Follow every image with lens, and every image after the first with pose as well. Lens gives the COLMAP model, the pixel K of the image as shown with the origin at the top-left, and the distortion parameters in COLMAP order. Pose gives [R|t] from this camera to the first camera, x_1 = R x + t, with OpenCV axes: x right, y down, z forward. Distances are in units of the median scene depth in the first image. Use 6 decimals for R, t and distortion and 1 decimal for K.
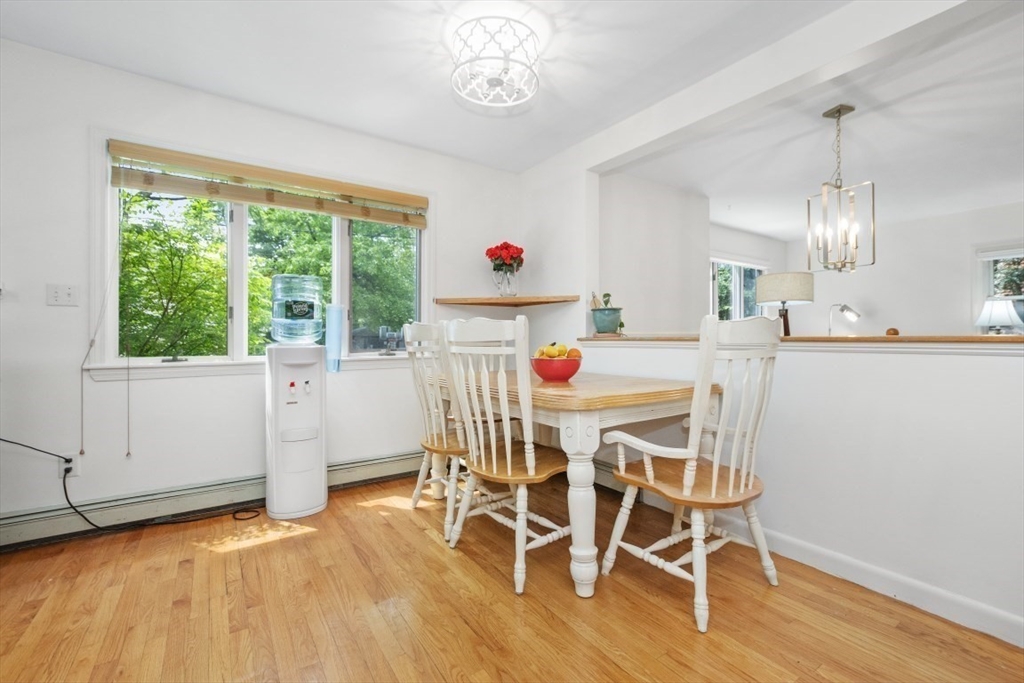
lens RADIAL K [[442.8, 0, 489.6], [0, 442.8, 338.5], [0, 0, 1]] dist [0.000403, 0.000013]
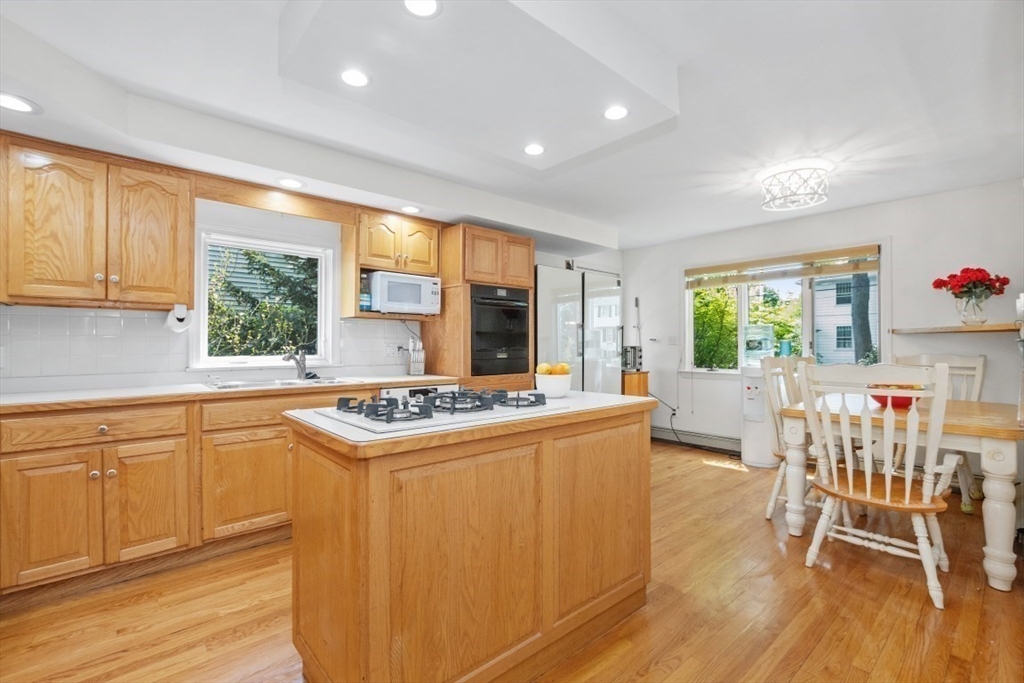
lens RADIAL K [[446.0, 0, 521.6], [0, 446.0, 341.5], [0, 0, 1]] dist [-0.020623, -0.000163]
pose [[0.141200, -0.005477, -0.989966, 1.138187], [-0.002985, 0.999978, -0.005958, -0.065054], [0.989977, 0.003796, 0.141181, -0.122994]]
